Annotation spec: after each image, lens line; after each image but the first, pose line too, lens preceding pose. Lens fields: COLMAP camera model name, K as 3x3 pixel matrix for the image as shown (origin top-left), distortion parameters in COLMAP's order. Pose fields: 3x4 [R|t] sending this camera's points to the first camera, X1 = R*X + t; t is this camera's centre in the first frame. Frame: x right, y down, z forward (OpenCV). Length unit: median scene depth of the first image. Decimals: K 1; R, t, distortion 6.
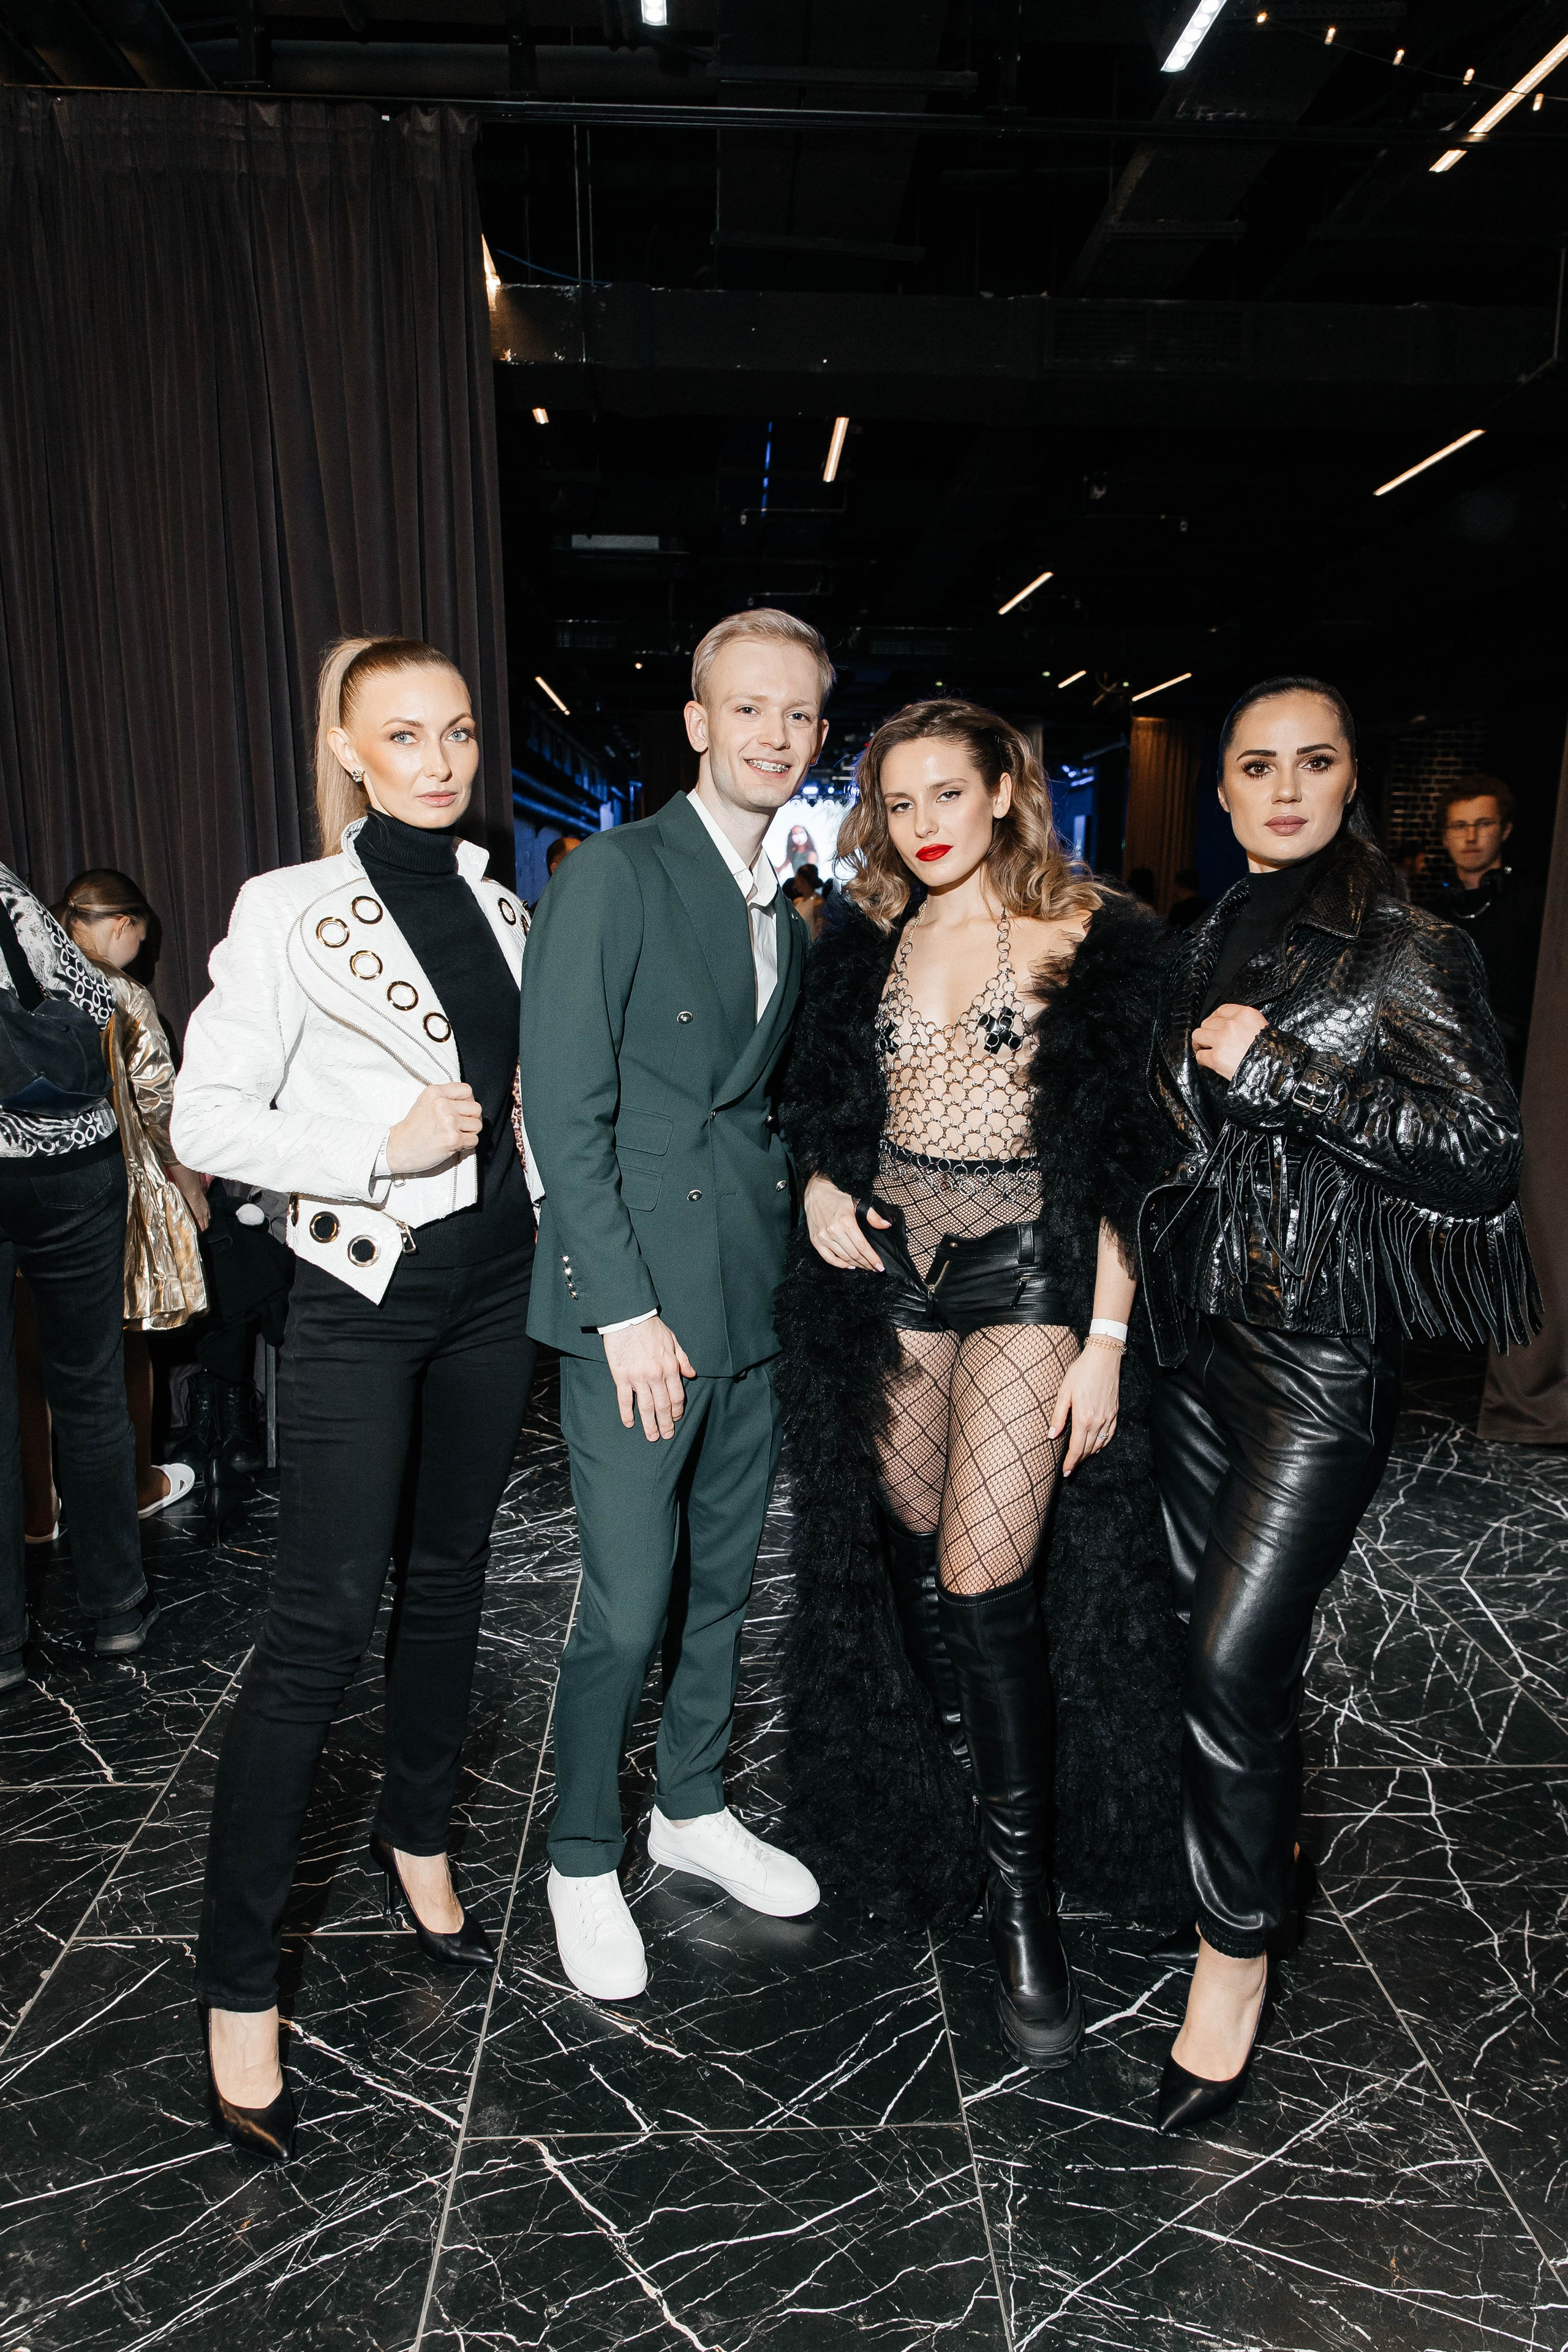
lens RADIAL K [[1620.6, 0, 786.1], [0, 1620.6, 1183.1], [0, 0, 1]] dist [0.004396, 0.005575]
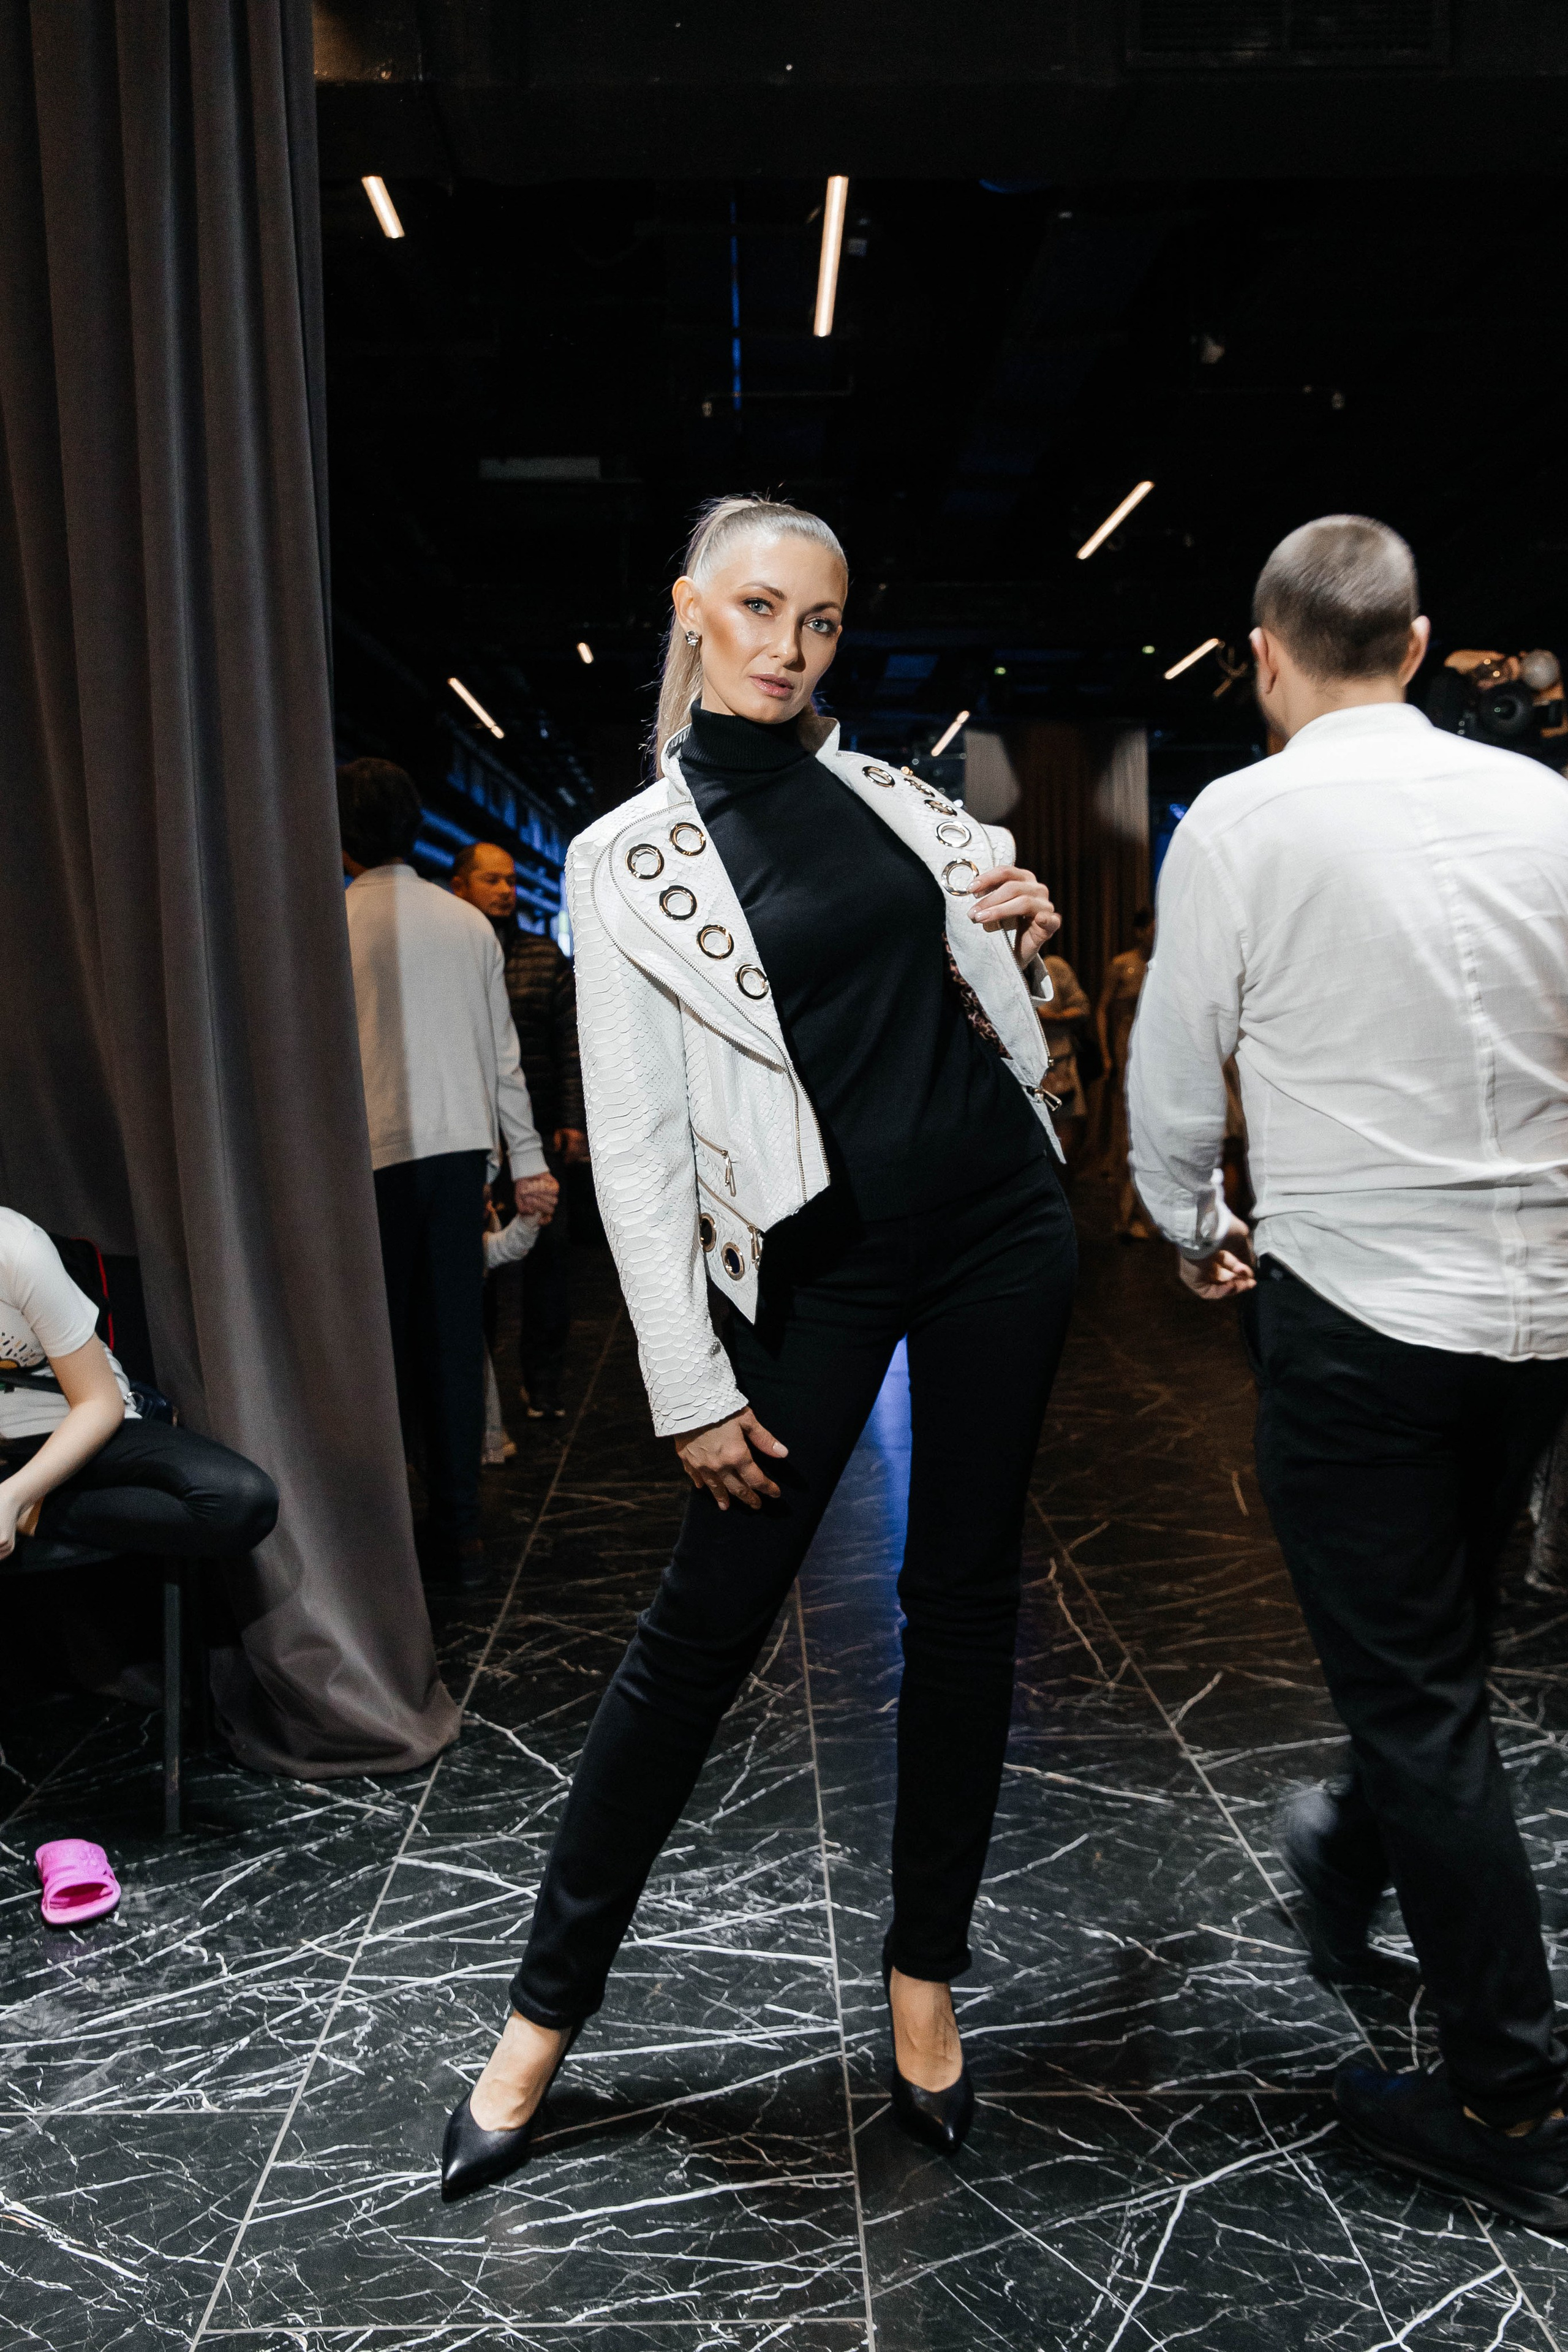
lens RADIAL K [[2150.1, 0, 757.2], [0, 2150.1, 1086.3], [0, 0, 1]] dist [-0.008614, 0.021786]
pose [[0.999413, -0.018348, -0.028941, 0.063502], [0.014237, 0.990558, -0.136353, 0.035011], [0.031170, 0.135861, 0.990237, 0.447185]]
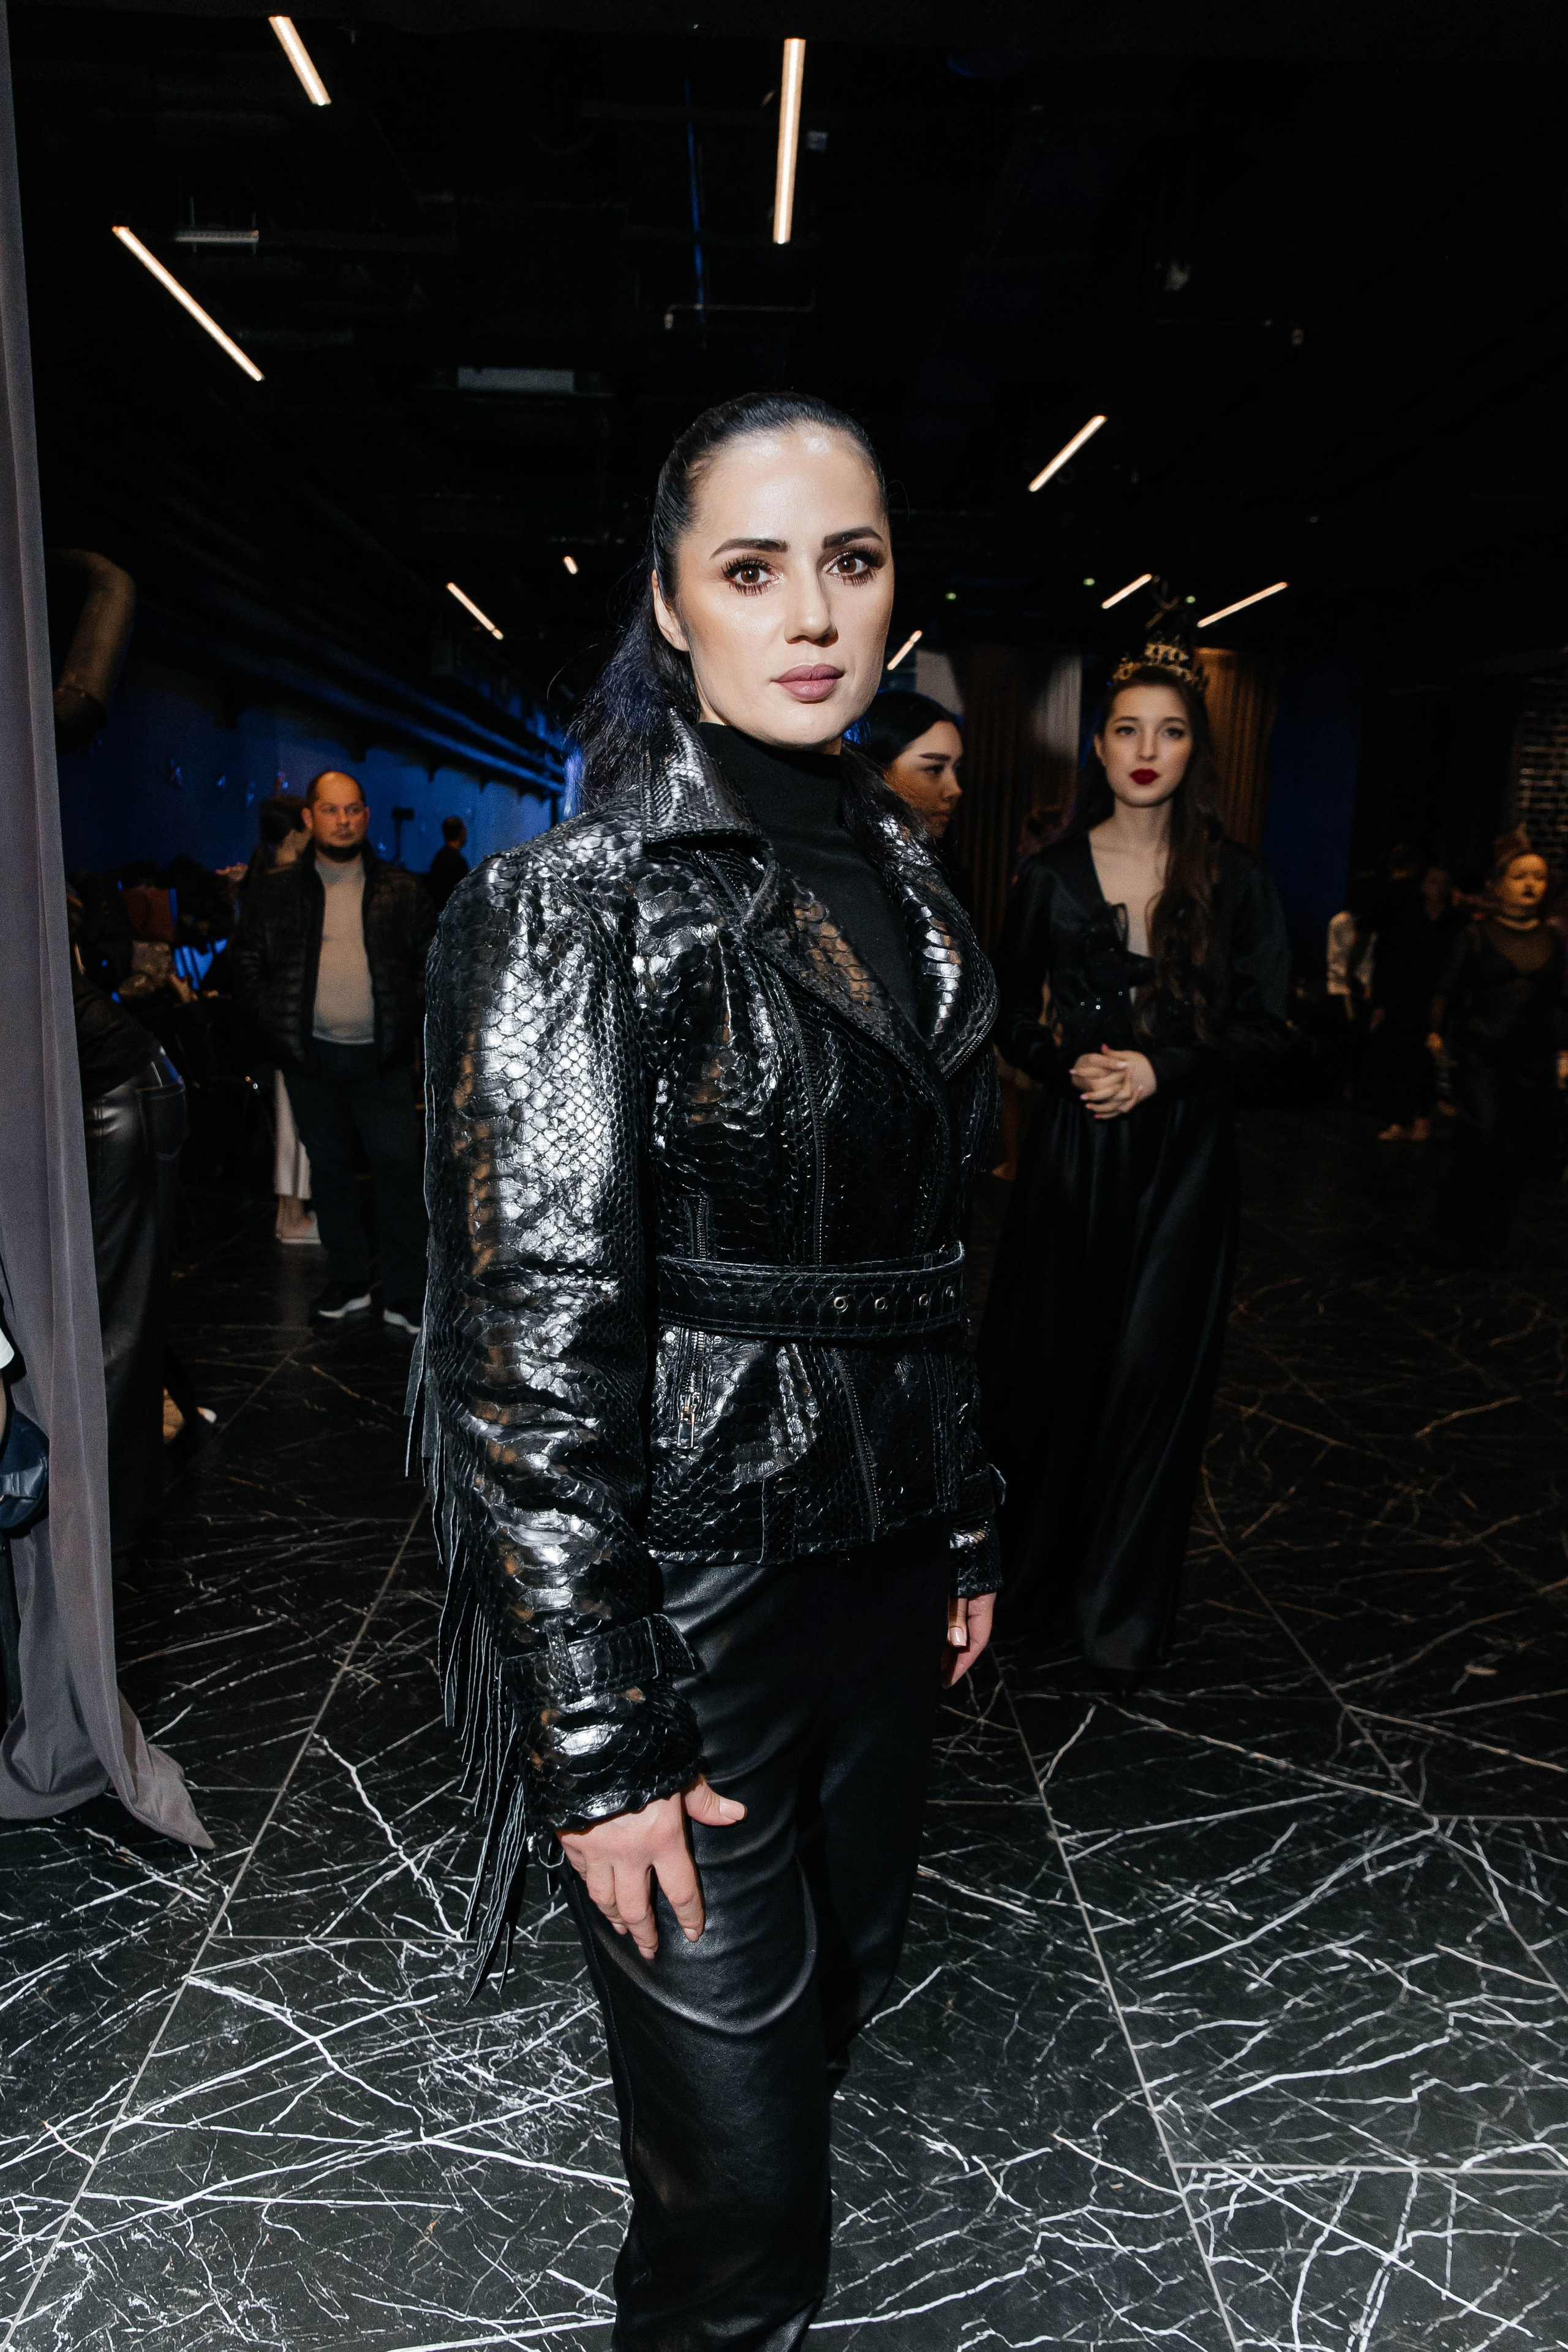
lens RADIAL K [[1760.5, 0, 731.0], [0, 1760.5, 1233.5], [0, 0, 1]] dist [0.014982, -0.010999]
pose [[0.999309, 0.024262, -0.028141, 0.119289], [-0.023440, 0.999299, 0.029181, -0.132403], [0.028829, -0.028502, 0.999178, 0.834878]]
